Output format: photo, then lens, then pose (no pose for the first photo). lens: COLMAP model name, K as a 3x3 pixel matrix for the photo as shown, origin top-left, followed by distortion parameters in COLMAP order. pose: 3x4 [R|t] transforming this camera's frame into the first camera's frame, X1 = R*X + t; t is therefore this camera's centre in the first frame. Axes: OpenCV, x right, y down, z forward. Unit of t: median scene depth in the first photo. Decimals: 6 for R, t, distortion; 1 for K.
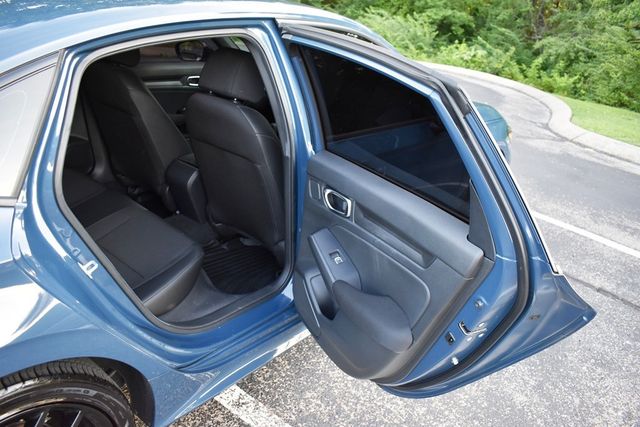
lens RADIAL K [[492.7, 0, 320.0], [0, 492.7, 213.5], [0, 0, 1]] dist [-0.099013, 0.008849]
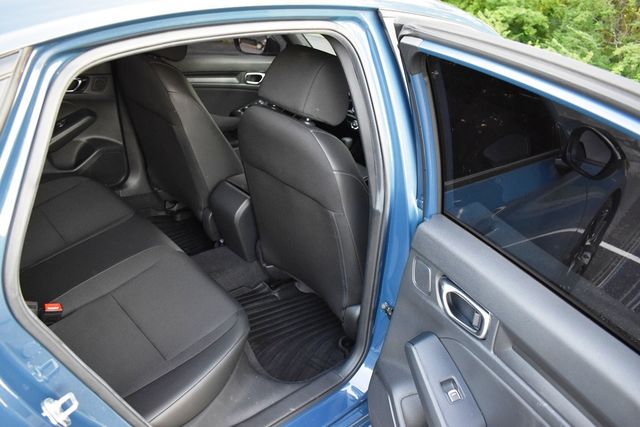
lens RADIAL K [[492.7, 0, 320.0], [0, 492.7, 213.5], [0, 0, 1]] dist [-0.099013, 0.008849]
pose [[0.992348, 0.079602, -0.094389, -0.059343], [-0.077944, 0.996734, 0.021133, -0.087344], [0.095763, -0.013614, 0.995311, 0.219547]]
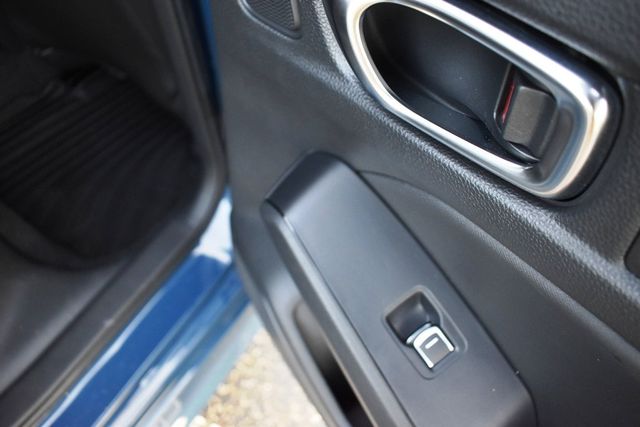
lens RADIAL K [[492.7, 0, 320.0], [0, 492.7, 213.5], [0, 0, 1]] dist [-0.099013, 0.008849]
pose [[0.986903, -0.149071, 0.061651, -0.008661], [0.100523, 0.867201, 0.487707, -0.035405], [-0.126166, -0.475122, 0.870828, 0.524959]]
